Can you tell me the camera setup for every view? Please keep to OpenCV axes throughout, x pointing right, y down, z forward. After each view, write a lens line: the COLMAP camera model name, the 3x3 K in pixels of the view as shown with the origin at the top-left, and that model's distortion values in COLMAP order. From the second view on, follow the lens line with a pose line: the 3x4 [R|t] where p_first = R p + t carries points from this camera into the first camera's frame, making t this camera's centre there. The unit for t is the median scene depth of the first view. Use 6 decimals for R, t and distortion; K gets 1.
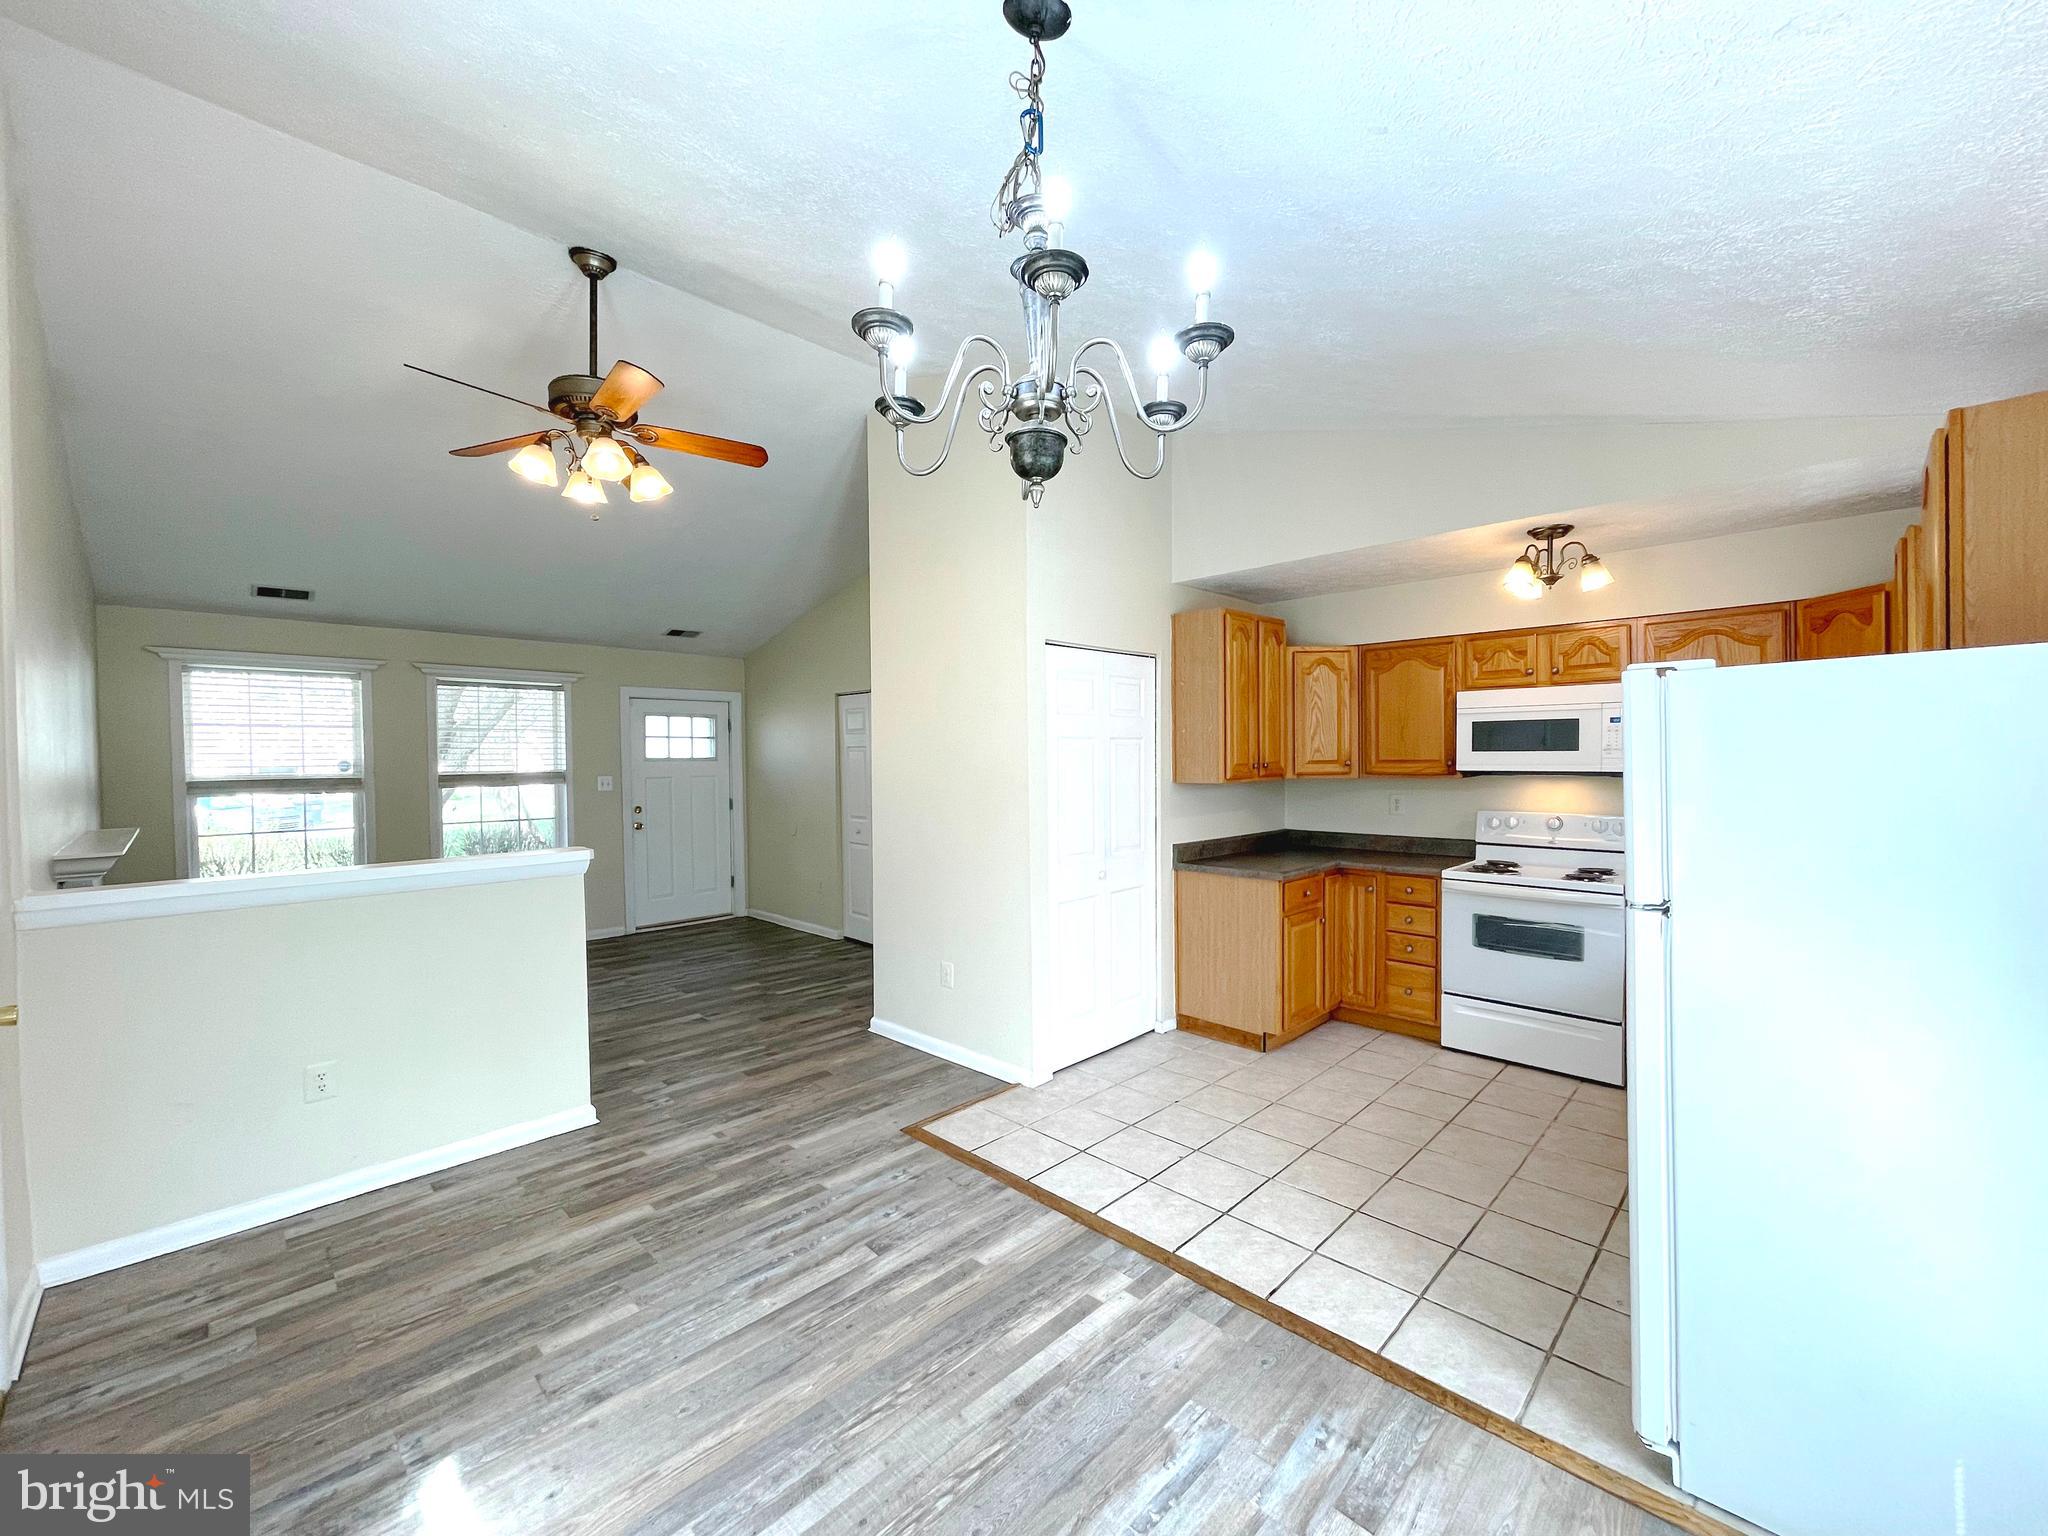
lens RADIAL K [[842.2, 0, 1030.6], [0, 842.2, 764.1], [0, 0, 1]] dist [-0.006166, 0.002984]
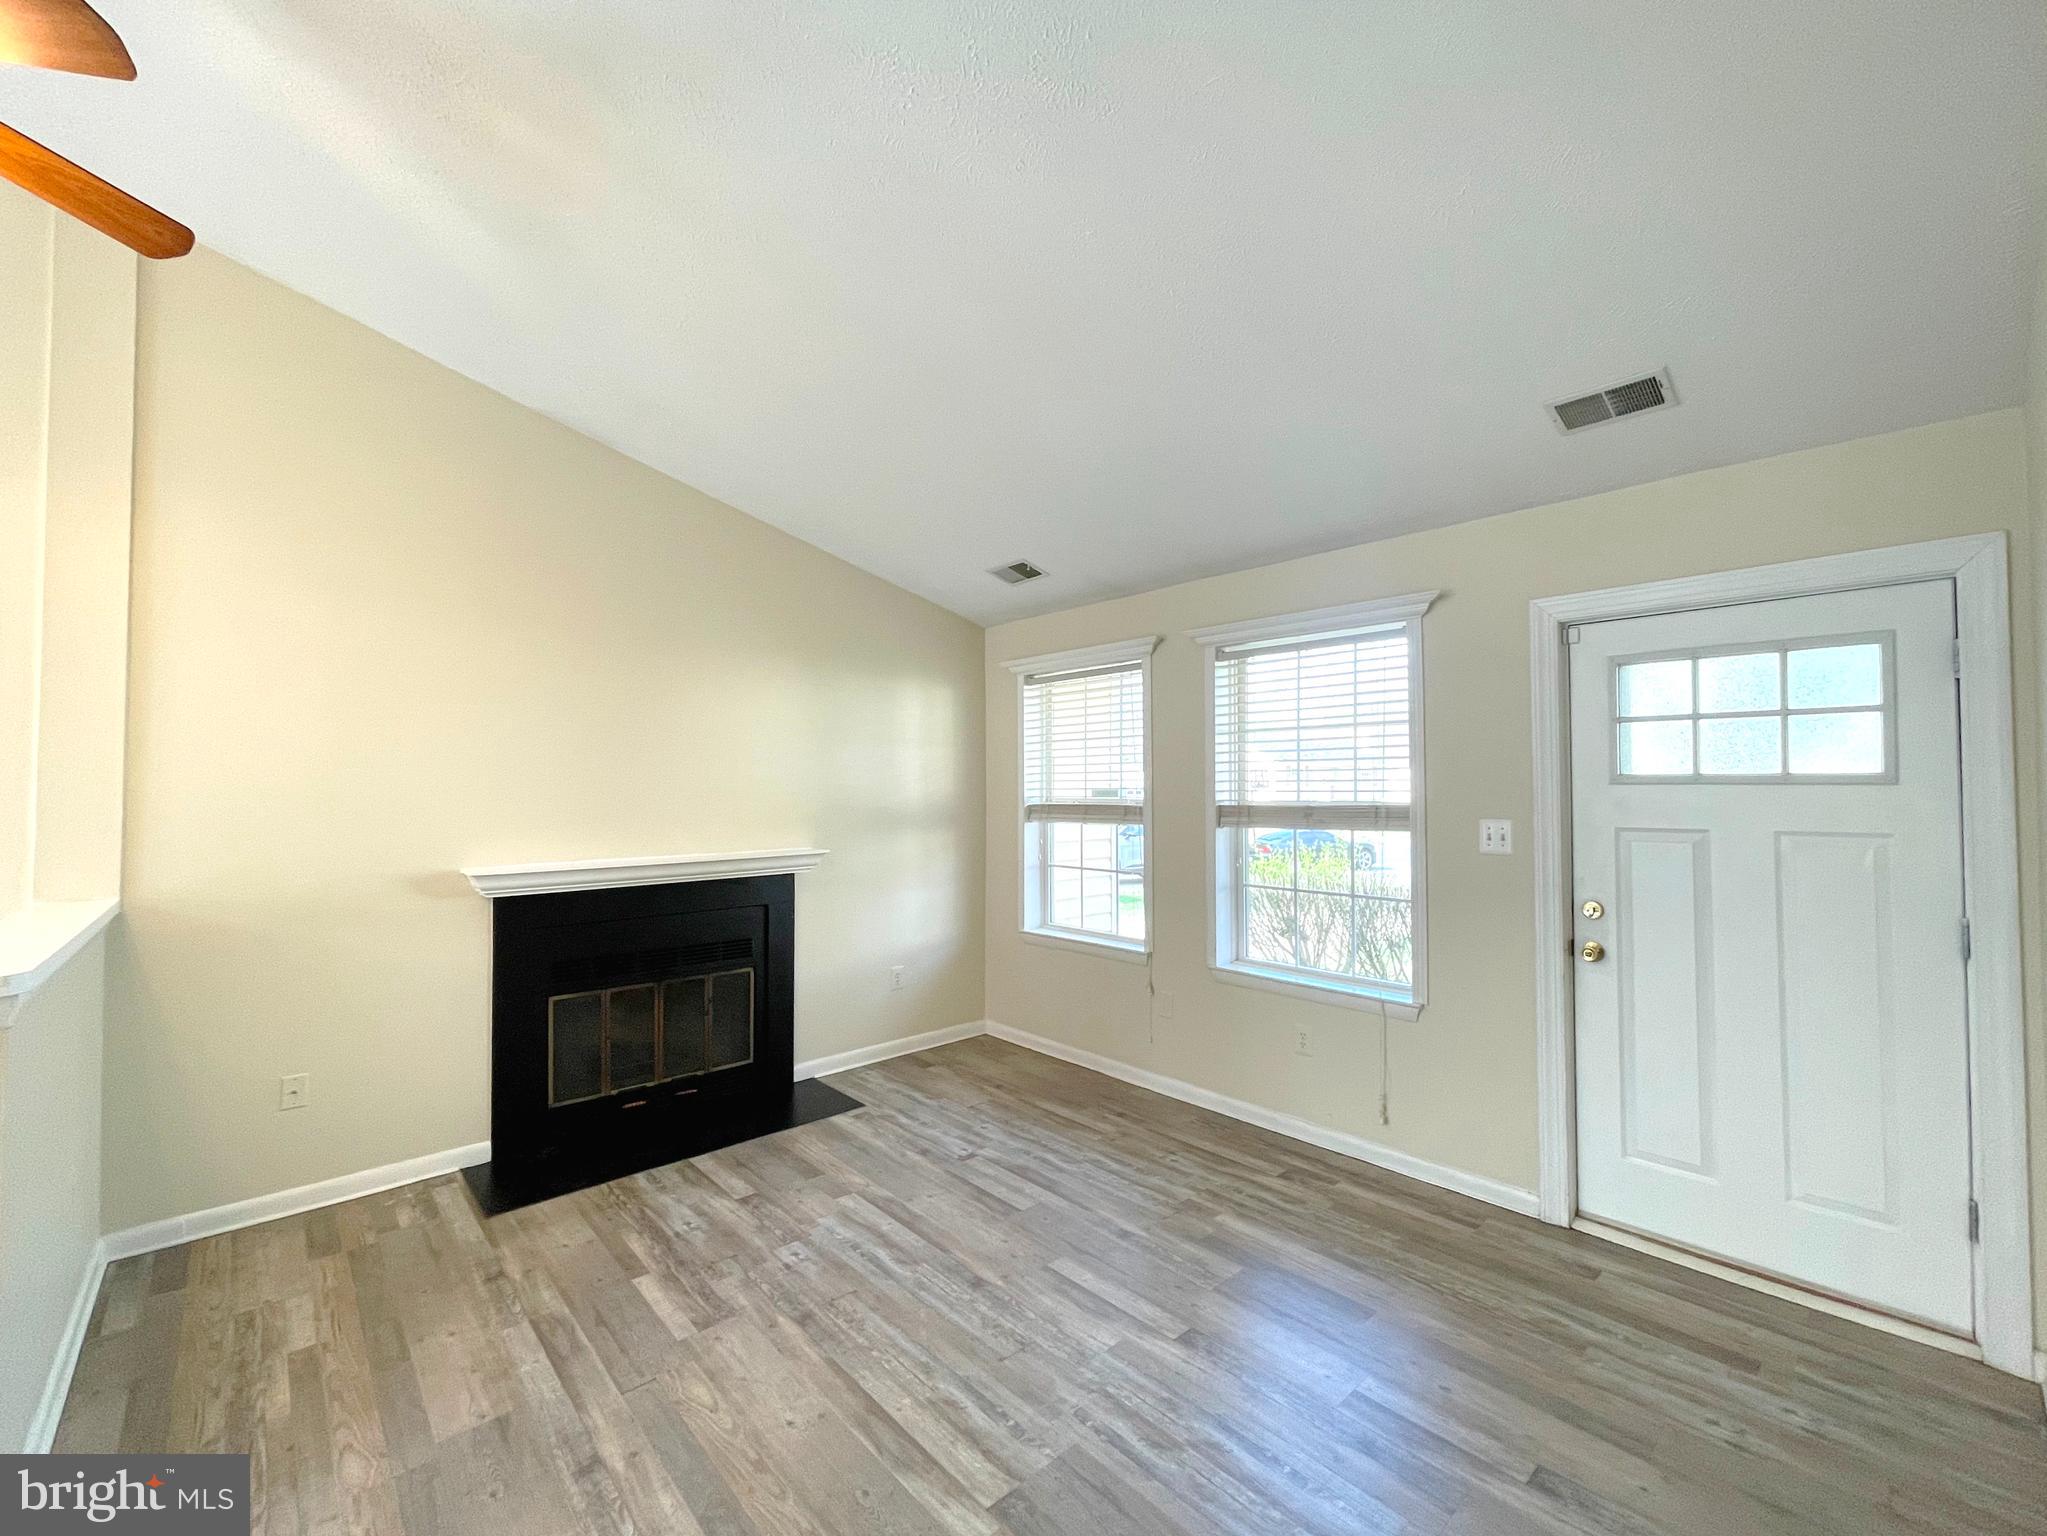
lens RADIAL K [[841.8, 0, 1009.5], [0, 841.8, 771.2], [0, 0, 1]] dist [-0.006166, 0.002984]
pose [[-0.055998, -0.013891, -0.998334, -0.115799], [-0.008597, 0.999873, -0.013430, -0.003789], [0.998394, 0.007831, -0.056110, 1.373780]]
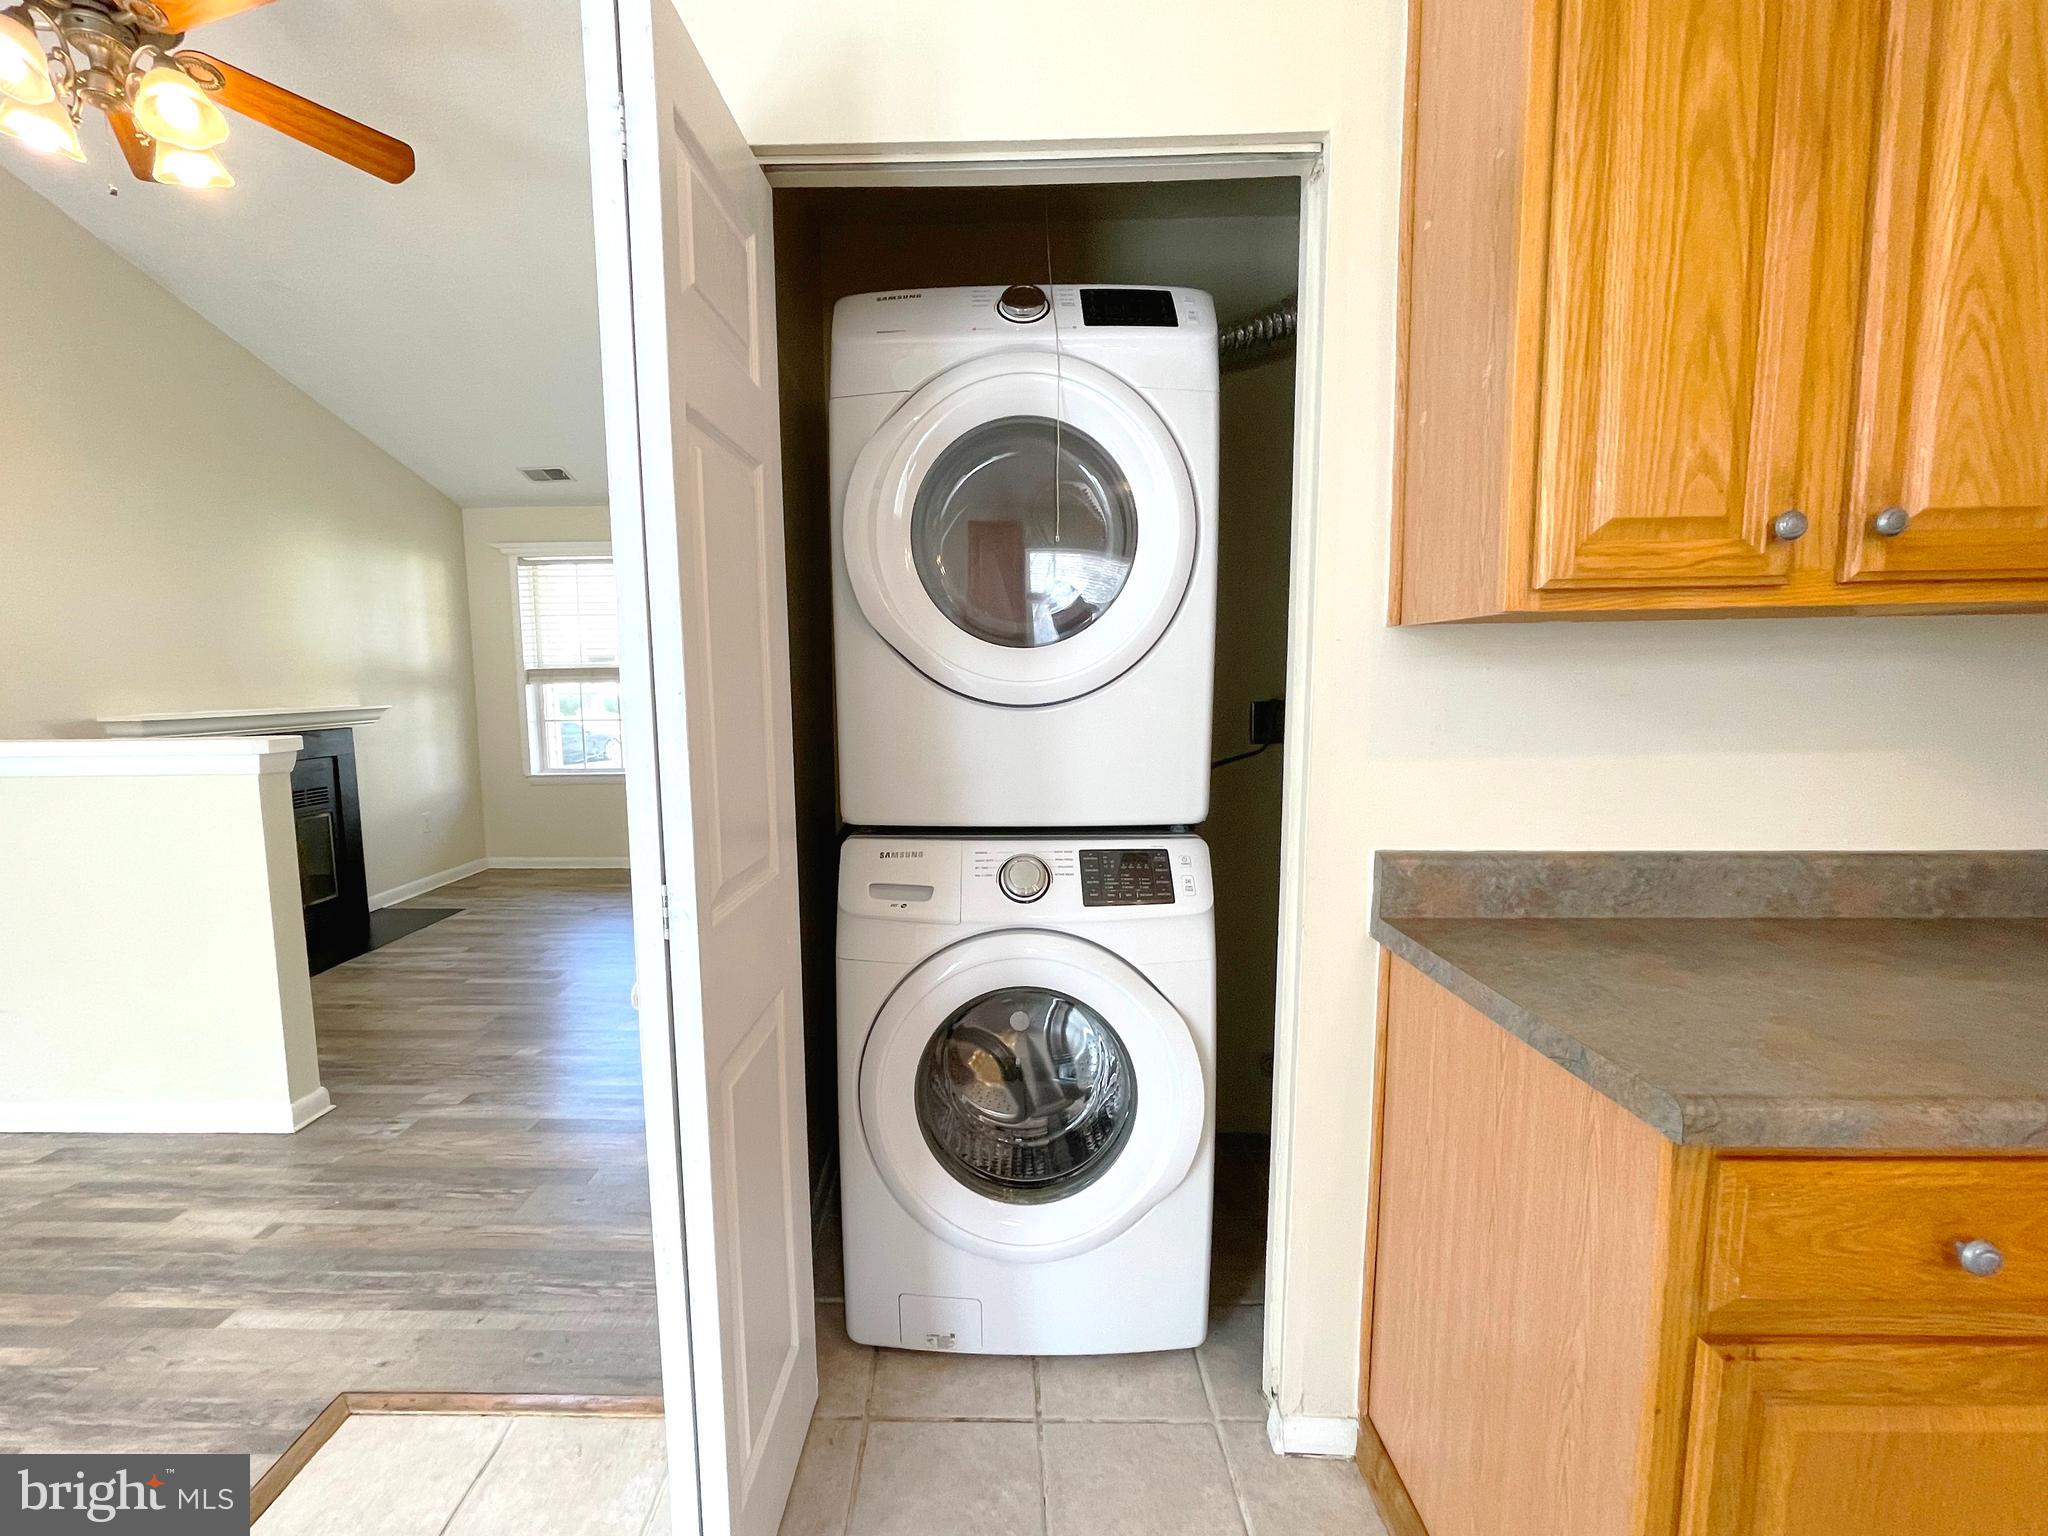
lens RADIAL K [[921.9, 0, 957.4], [0, 921.9, 796.8], [0, 0, 1]] dist [0.000565, 0.000087]
pose [[0.682390, 0.093874, -0.724936, 0.336806], [-0.006446, 0.992454, 0.122448, 0.046580], [0.730960, -0.078884, 0.677845, 0.786926]]
